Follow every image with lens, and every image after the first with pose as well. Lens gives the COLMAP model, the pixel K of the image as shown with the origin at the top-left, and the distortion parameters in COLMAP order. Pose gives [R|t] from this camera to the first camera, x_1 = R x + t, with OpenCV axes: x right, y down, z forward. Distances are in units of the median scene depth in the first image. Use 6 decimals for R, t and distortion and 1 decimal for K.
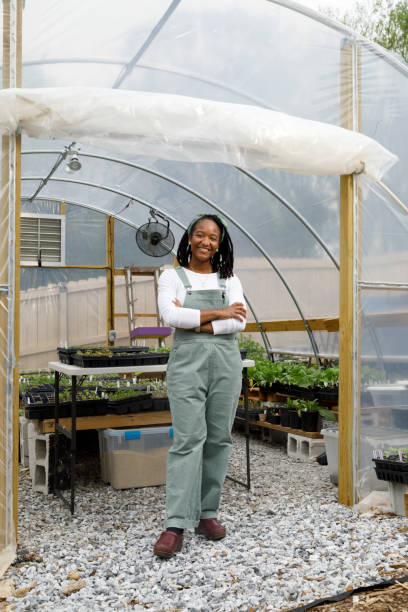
lens RADIAL K [[698.2, 0, 200.8], [0, 698.2, 309.0], [0, 0, 1]] dist [0.007753, 0.010401]
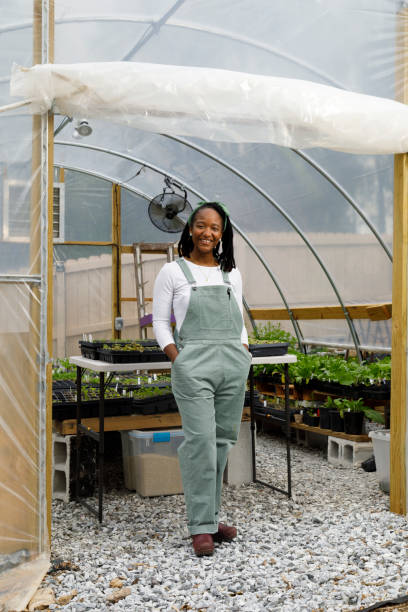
lens RADIAL K [[847.9, 0, 208.9], [0, 847.9, 306.5], [0, 0, 1]] dist [0.025984, 0.005194]
pose [[0.999991, 0.003040, 0.002868, -0.045201], [-0.003104, 0.999741, 0.022535, -0.016176], [-0.002799, -0.022544, 0.999742, -0.110753]]
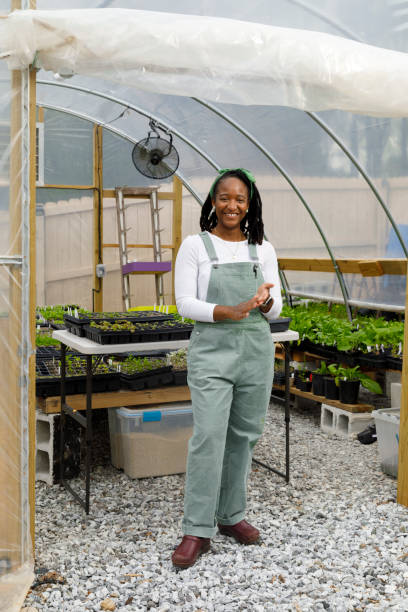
lens RADIAL K [[822.3, 0, 204.4], [0, 822.3, 305.0], [0, 0, 1]] dist [0.022452, 0.003315]
pose [[0.999449, 0.014287, 0.029967, -0.074702], [-0.017454, 0.993974, 0.108214, -0.071427], [-0.028240, -0.108678, 0.993676, 0.024289]]
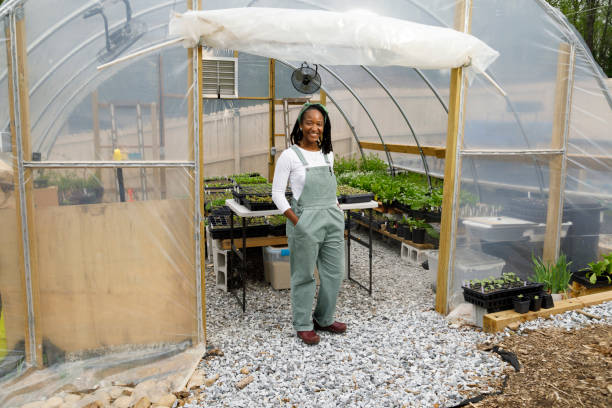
lens RADIAL K [[525.9, 0, 305.3], [0, 525.9, 203.2], [0, 0, 1]] dist [-0.012434, -0.000129]
pose [[0.997614, 0.024589, -0.064511, 0.003089], [-0.012264, 0.982681, 0.184898, -0.120855], [0.067940, -0.183665, 0.980638, 0.005668]]
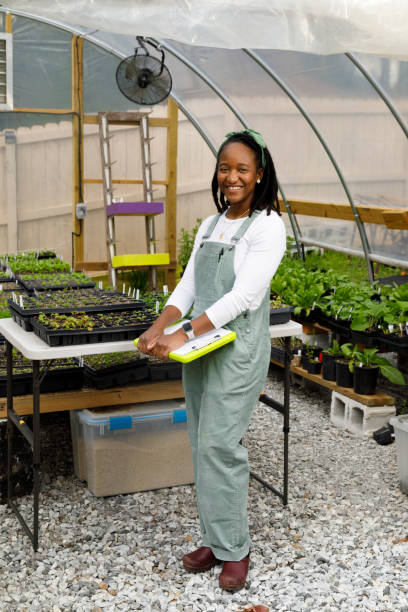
lens RADIAL K [[904.1, 0, 207.5], [0, 904.1, 309.0], [0, 0, 1]] dist [0.031856, 0.014390]
pose [[0.999407, 0.024402, 0.024314, -0.040917], [-0.028785, 0.979312, 0.200298, -0.127334], [-0.018923, -0.200879, 0.979433, 0.163064]]
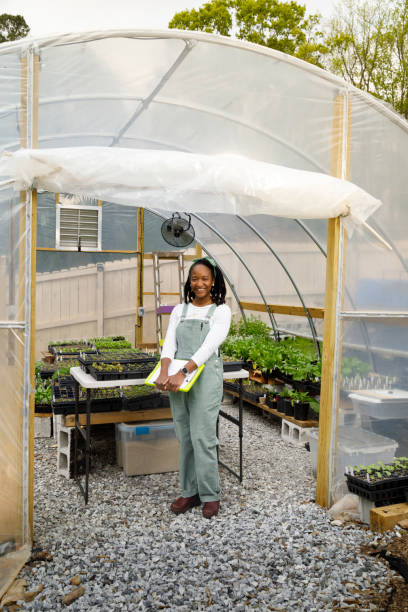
lens RADIAL K [[595.7, 0, 202.4], [0, 595.7, 306.5], [0, 0, 1]] dist [0.002886, 0.006664]
pose [[0.998677, 0.026117, -0.044293, 0.046220], [-0.022653, 0.996776, 0.076974, -0.117480], [0.046161, -0.075869, 0.996049, 0.039232]]
